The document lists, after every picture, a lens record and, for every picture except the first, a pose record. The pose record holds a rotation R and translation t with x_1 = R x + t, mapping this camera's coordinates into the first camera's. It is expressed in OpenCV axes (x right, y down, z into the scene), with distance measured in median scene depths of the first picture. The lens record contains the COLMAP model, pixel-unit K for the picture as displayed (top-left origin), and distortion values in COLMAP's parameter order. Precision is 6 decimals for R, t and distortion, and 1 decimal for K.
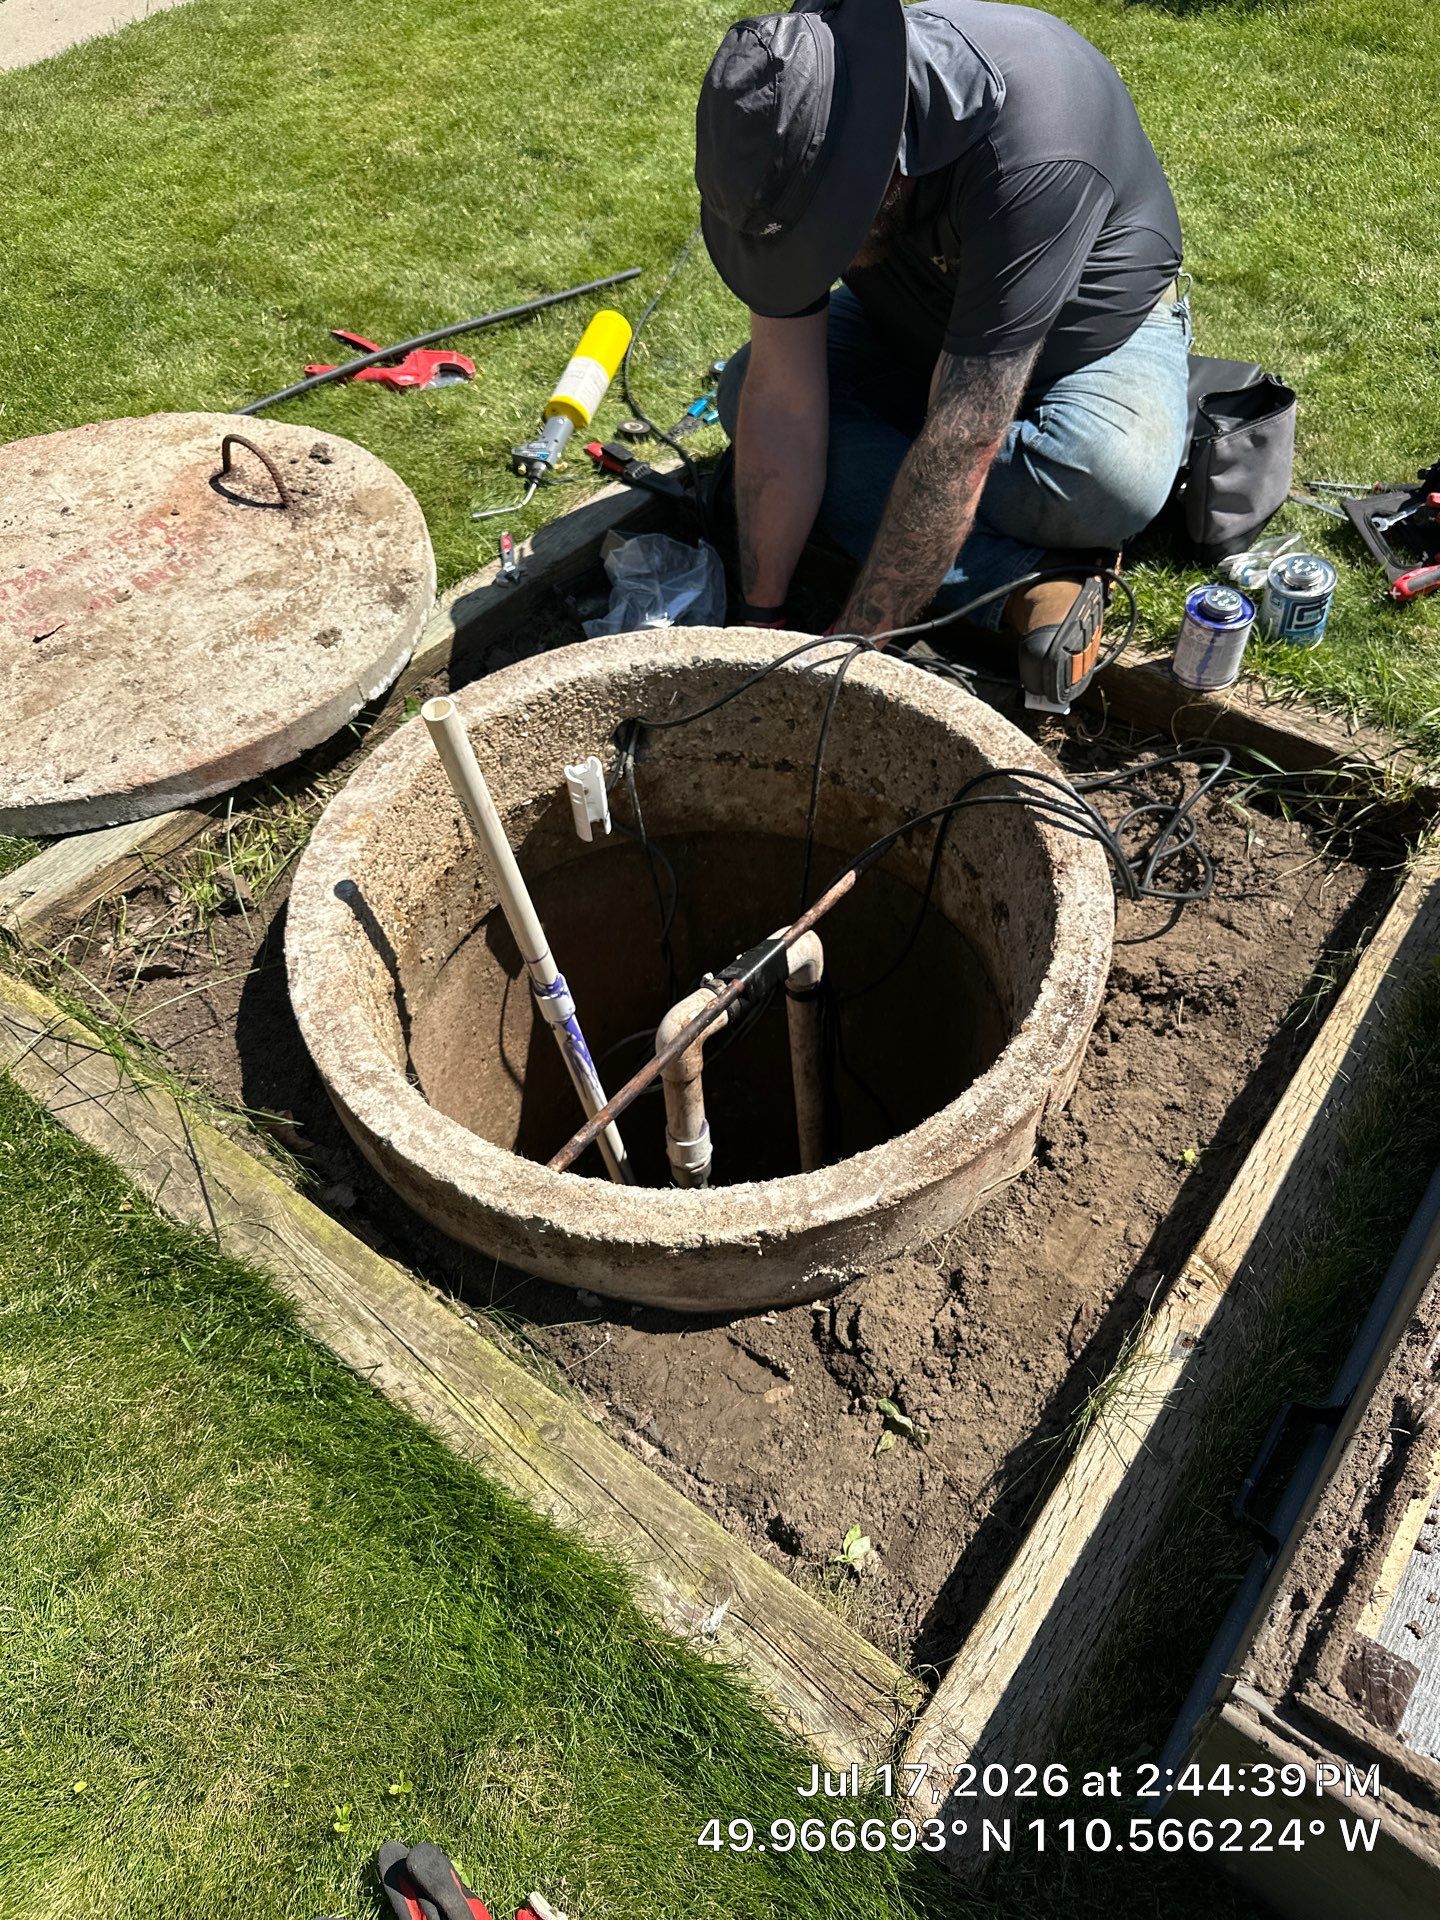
lens RADIAL K [[1422.3, 0, 720.0], [0, 1422.3, 960.0], [0, 0, 1]] dist [0.088647, -0.111279]
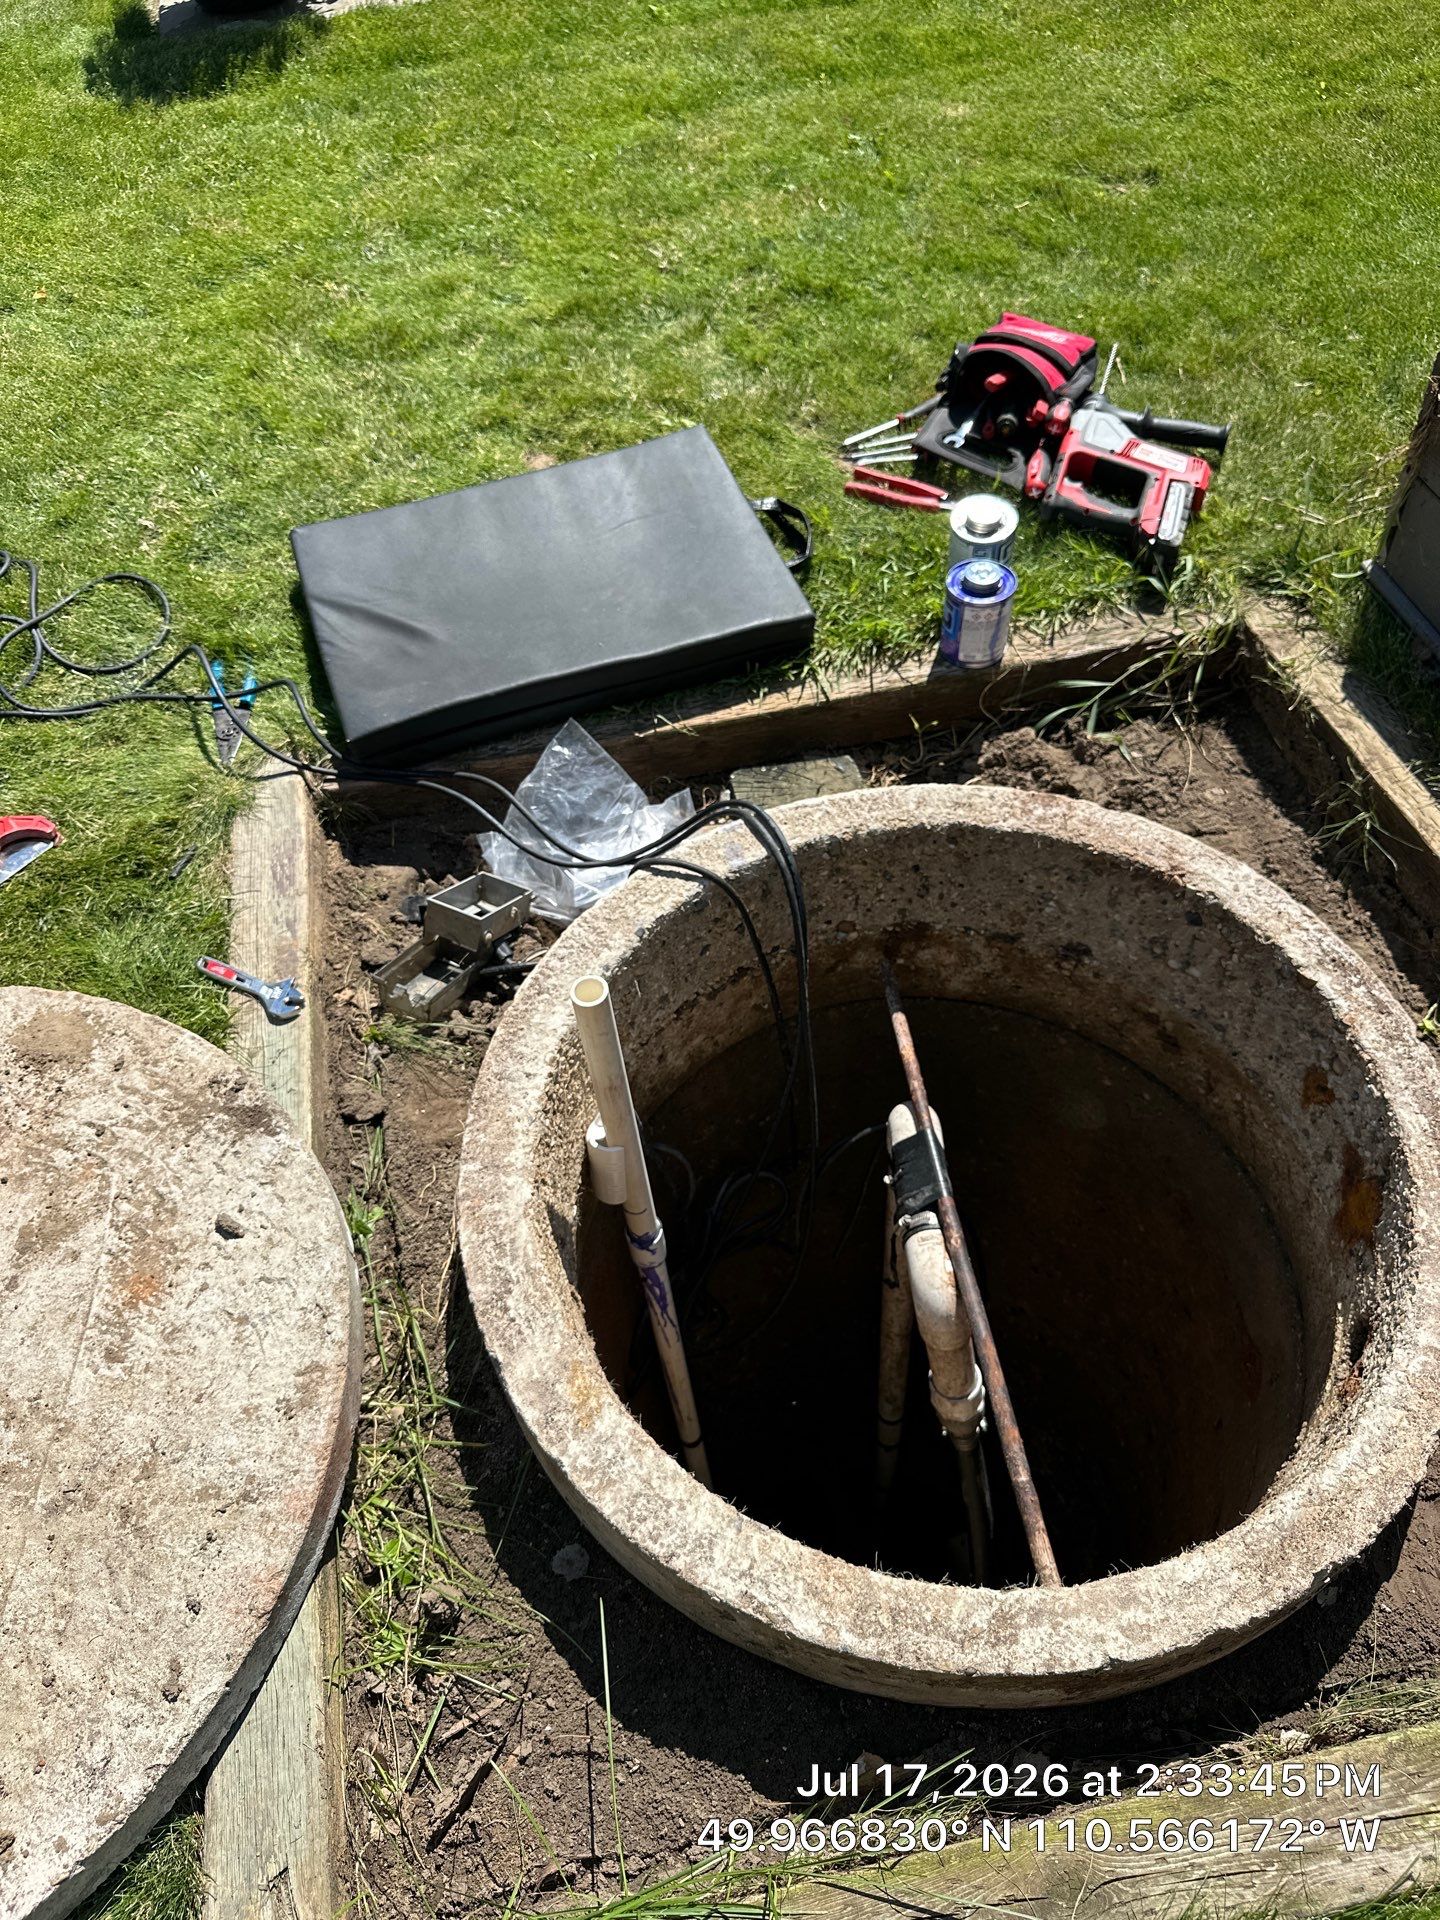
lens RADIAL K [[1422.3, 0, 720.0], [0, 1422.3, 960.0], [0, 0, 1]] dist [0.088647, -0.111279]
pose [[0.644592, -0.588036, 0.488585, -0.393260], [0.594716, 0.787260, 0.162895, -0.306290], [-0.480431, 0.185568, 0.857176, 0.298601]]
